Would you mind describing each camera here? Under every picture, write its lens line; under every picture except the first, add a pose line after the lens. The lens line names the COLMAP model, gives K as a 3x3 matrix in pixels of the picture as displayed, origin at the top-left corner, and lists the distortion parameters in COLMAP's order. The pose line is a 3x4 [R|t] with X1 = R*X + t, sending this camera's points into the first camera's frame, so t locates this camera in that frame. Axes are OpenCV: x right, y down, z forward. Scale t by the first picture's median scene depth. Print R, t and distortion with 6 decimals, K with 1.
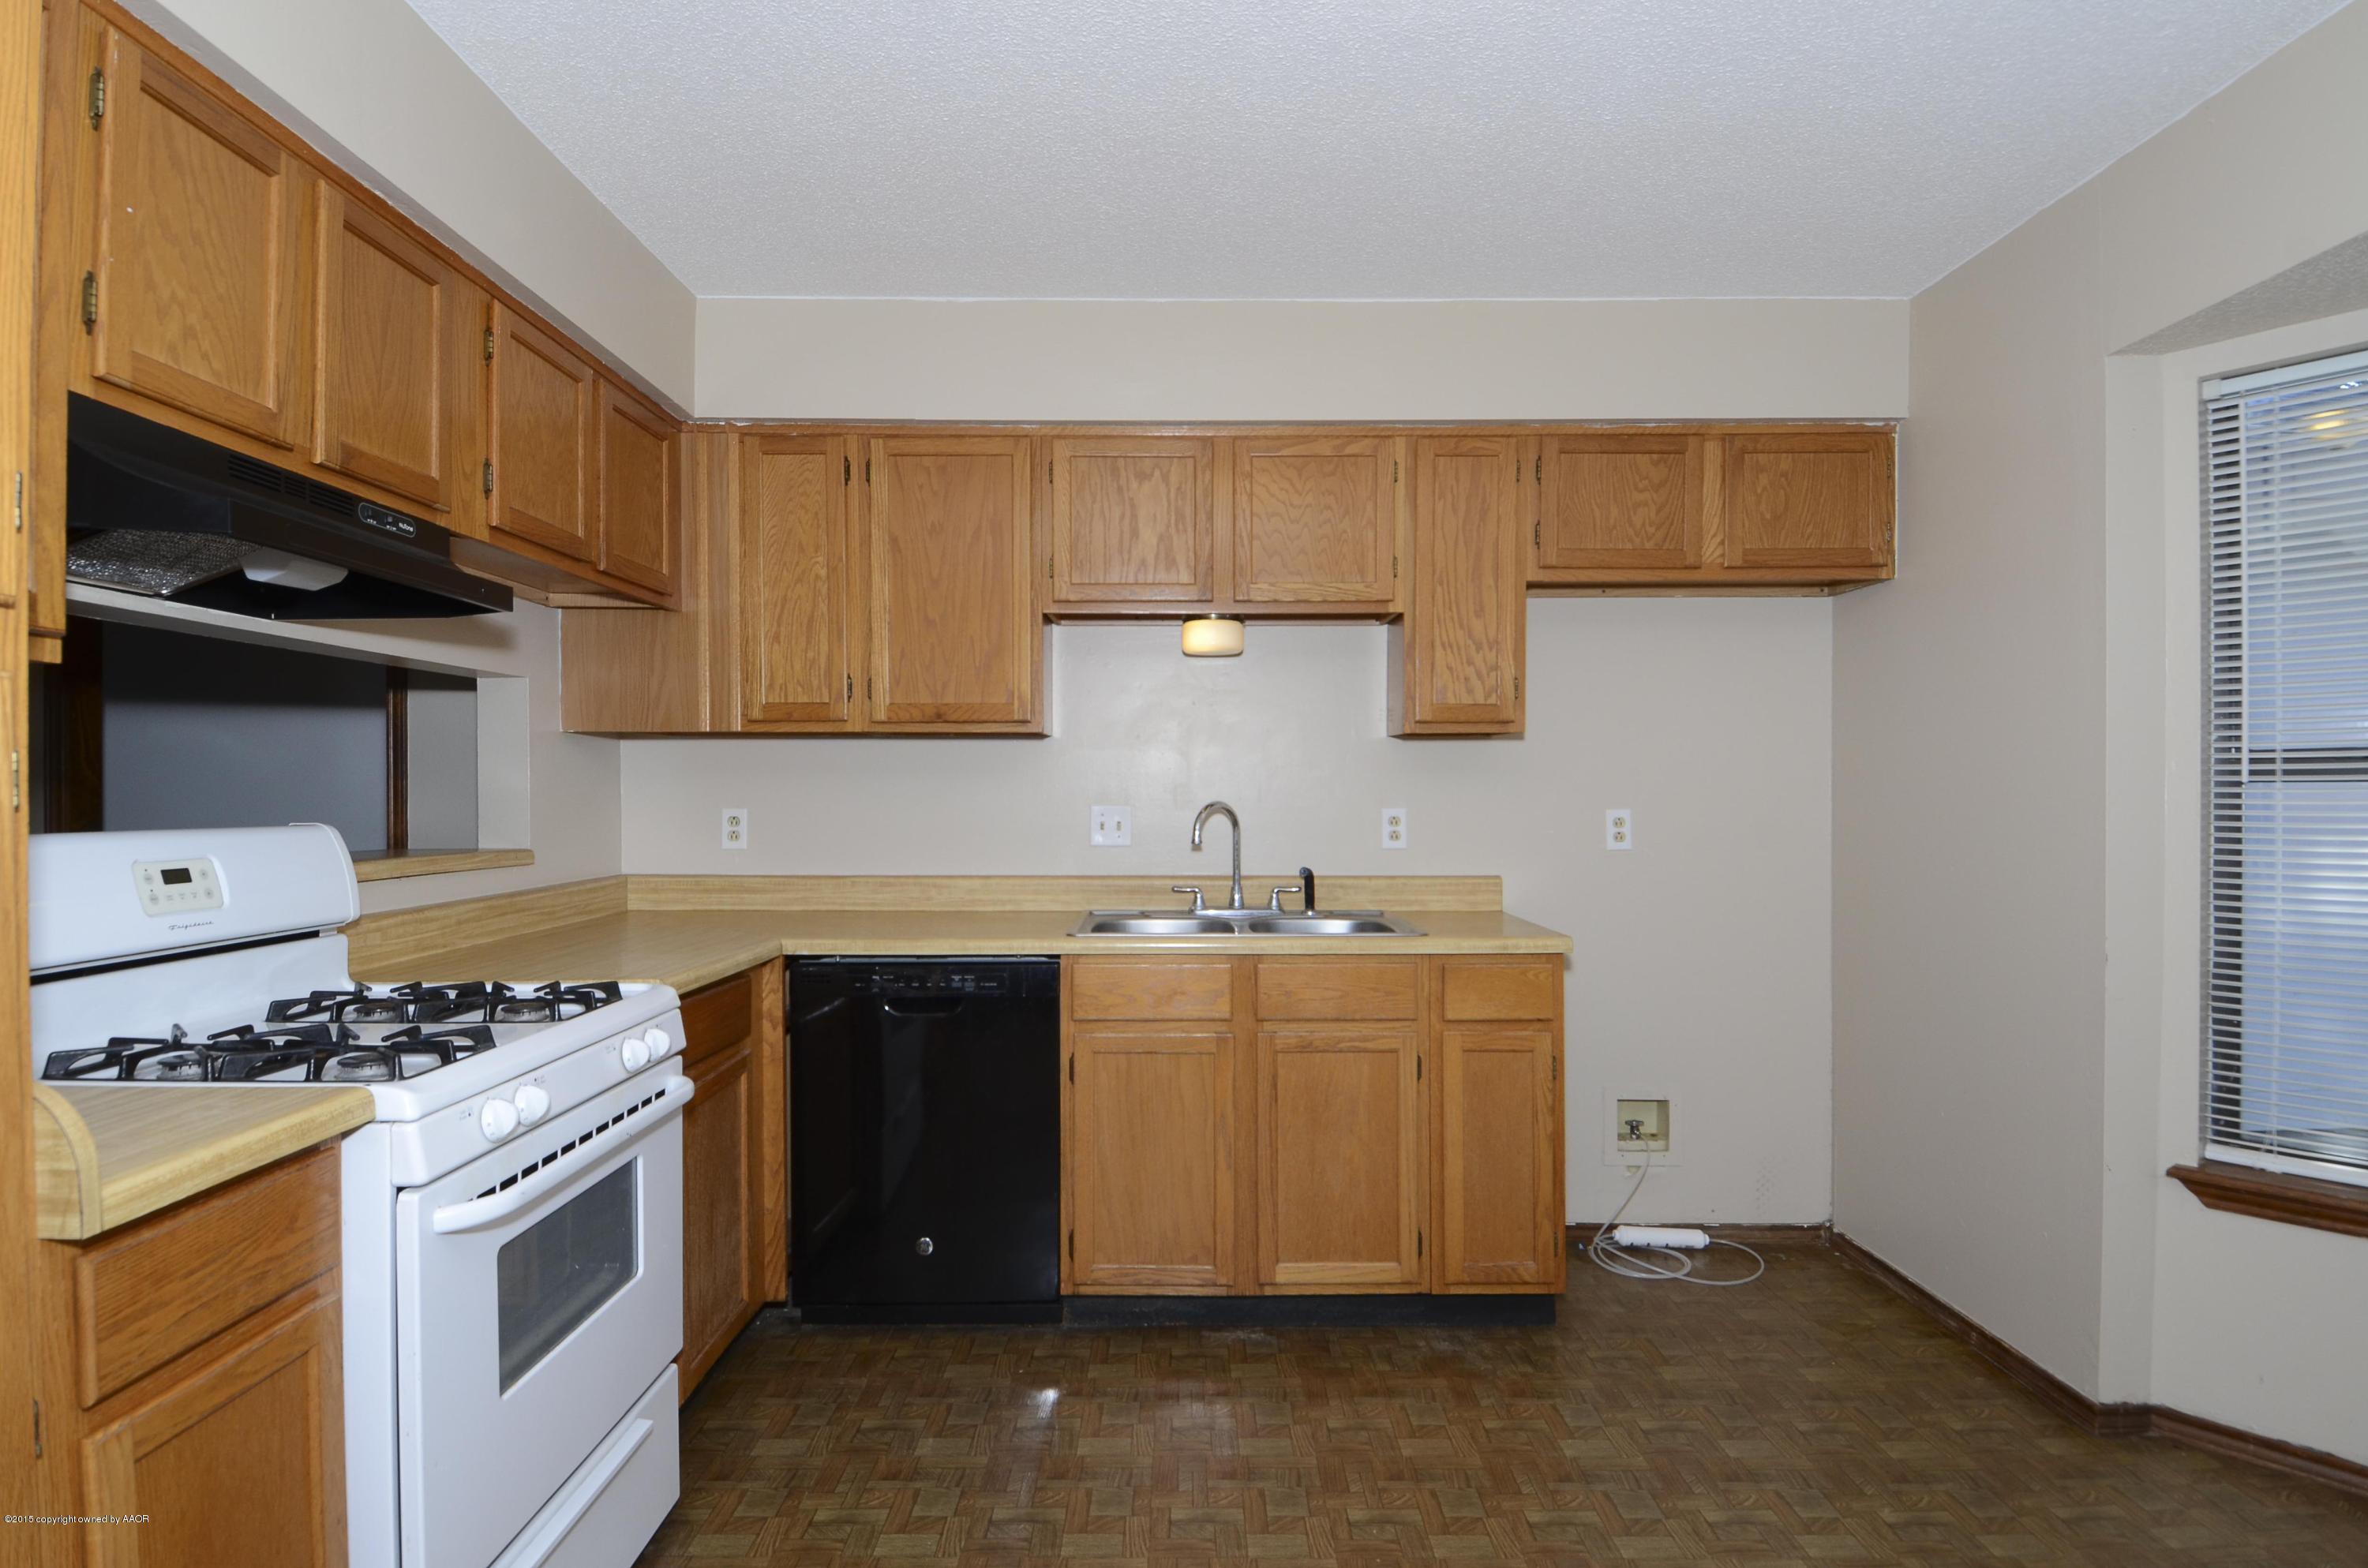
lens RADIAL K [[1238.1, 0, 1190.5], [0, 1238.1, 788.5], [0, 0, 1]] dist [0.037795, -0.044288]
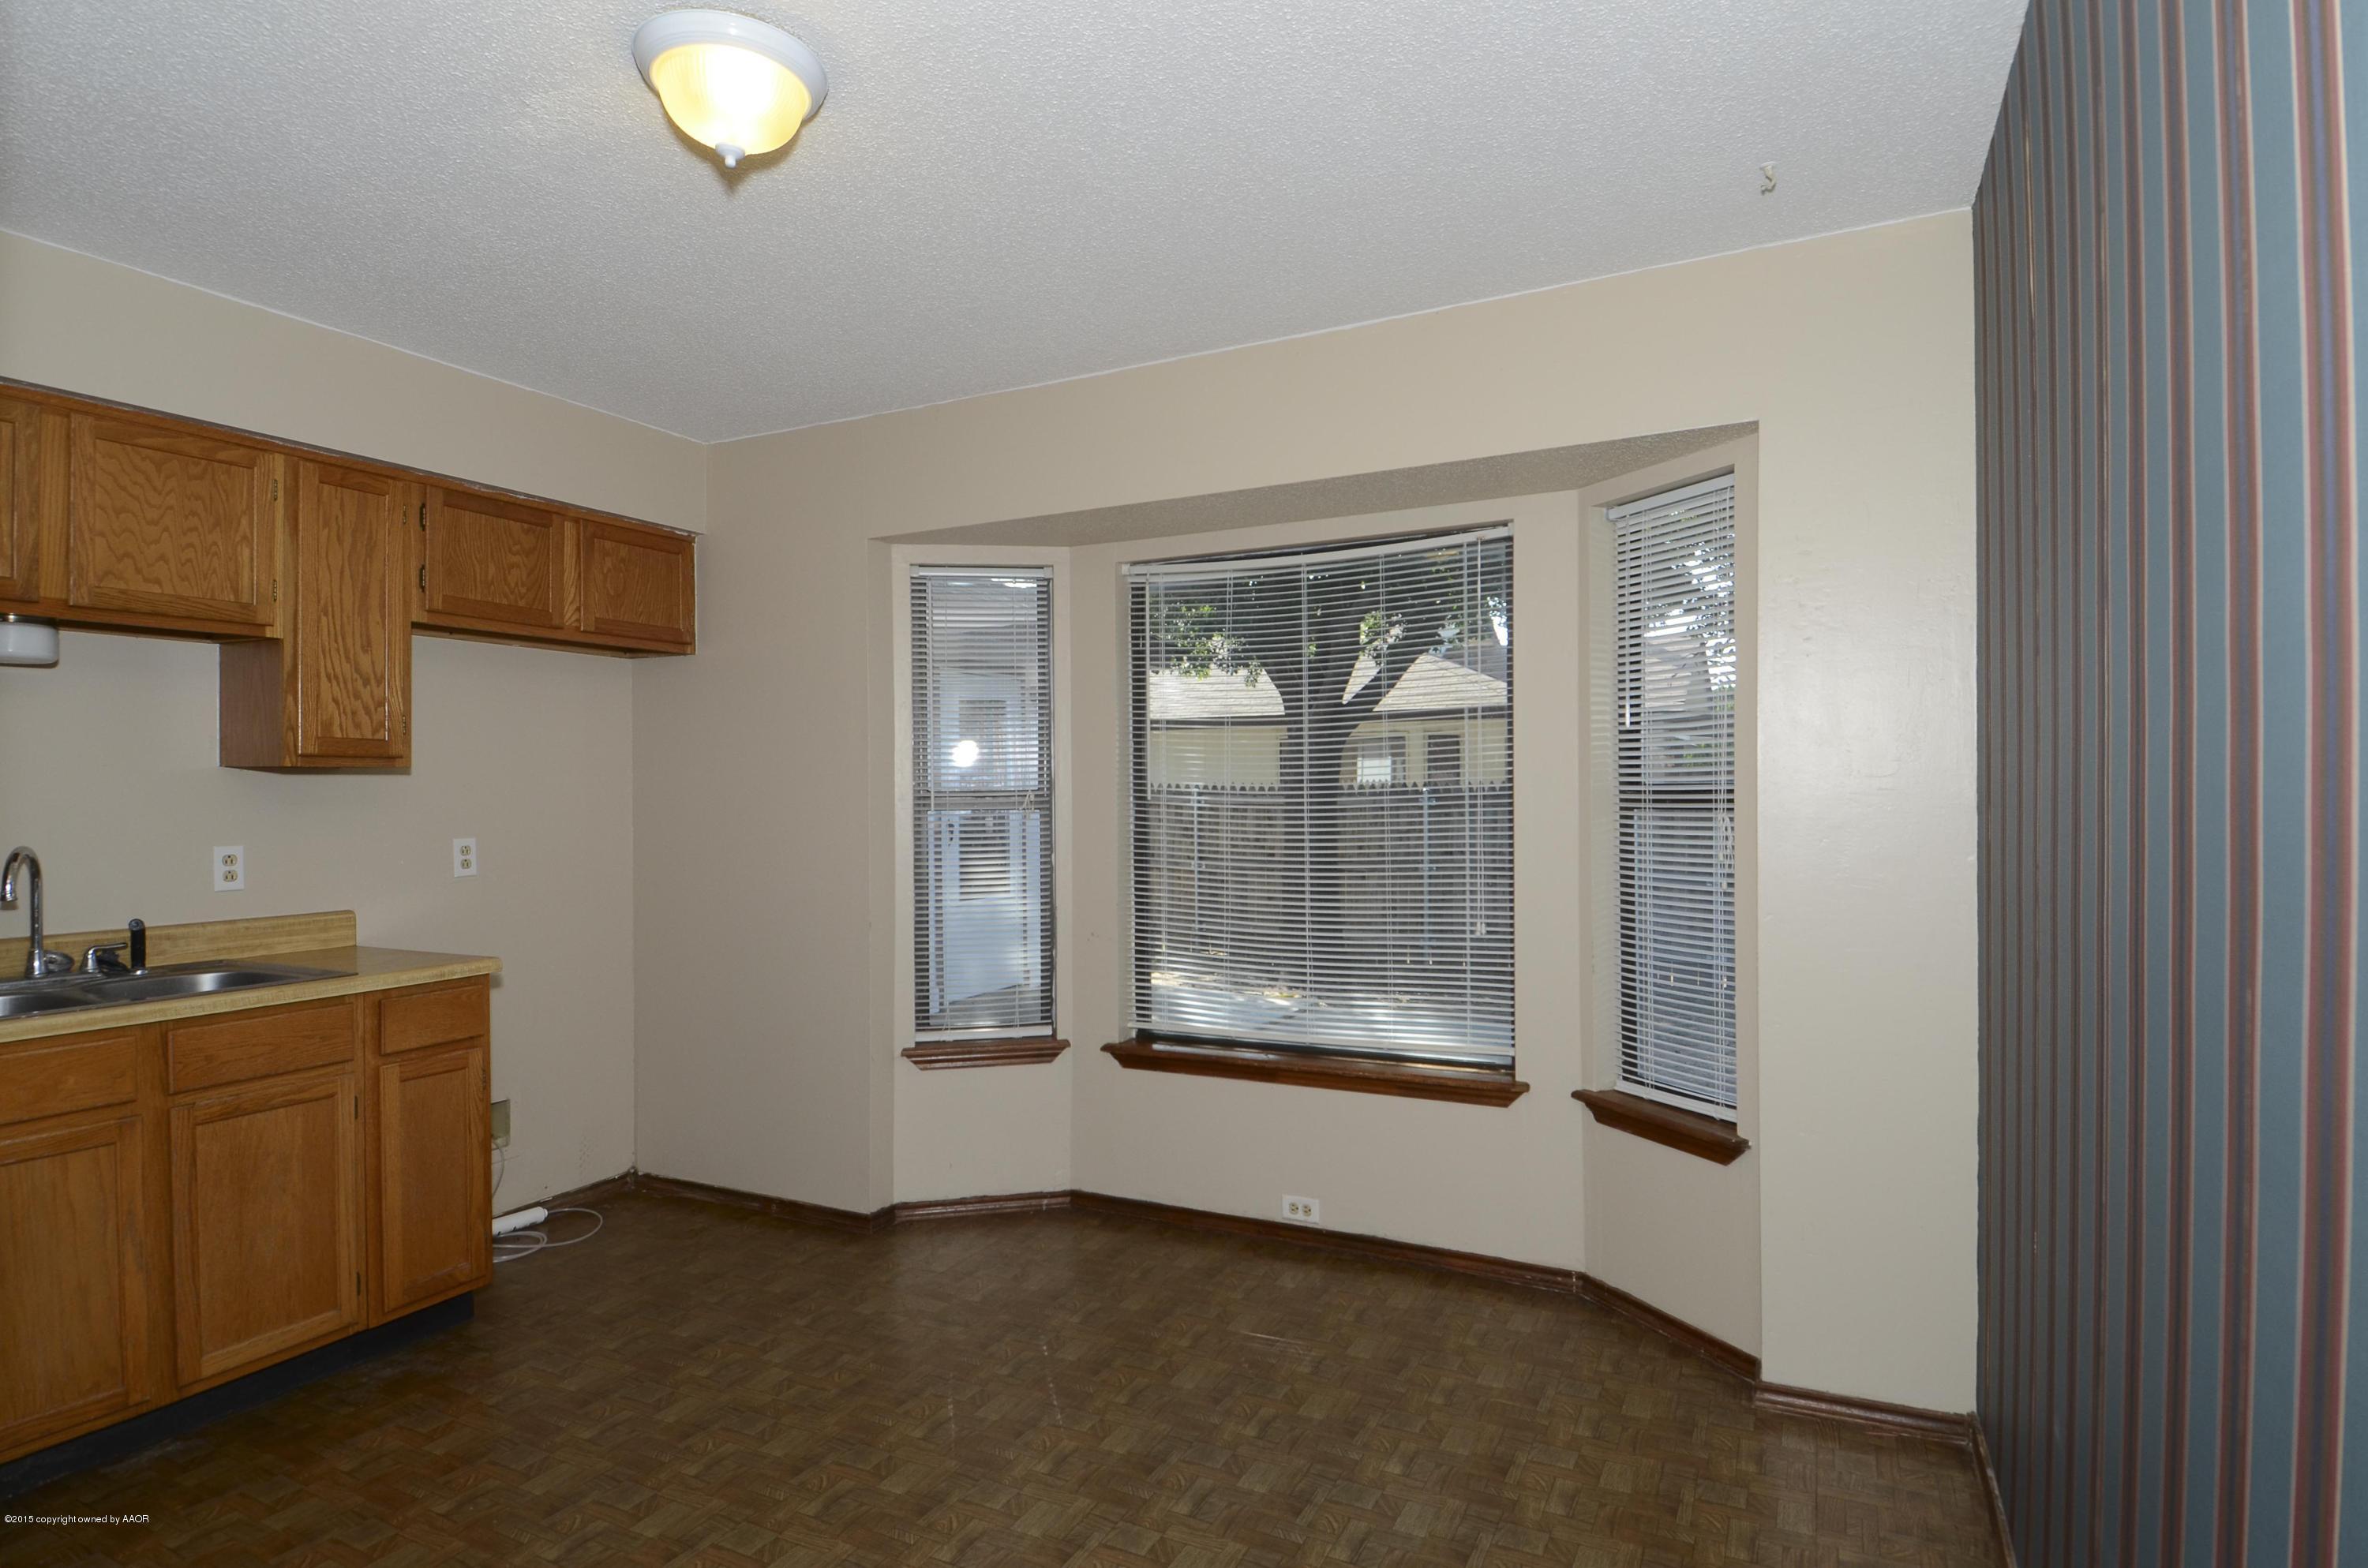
lens RADIAL K [[1231.1, 0, 1194.4], [0, 1231.1, 787.2], [0, 0, 1]] dist [-0.009155, -0.017010]
pose [[0.441952, -0.000092, 0.897039, -0.393908], [0.007934, 0.999961, -0.003806, -0.022349], [-0.897004, 0.008799, 0.441936, -0.035208]]
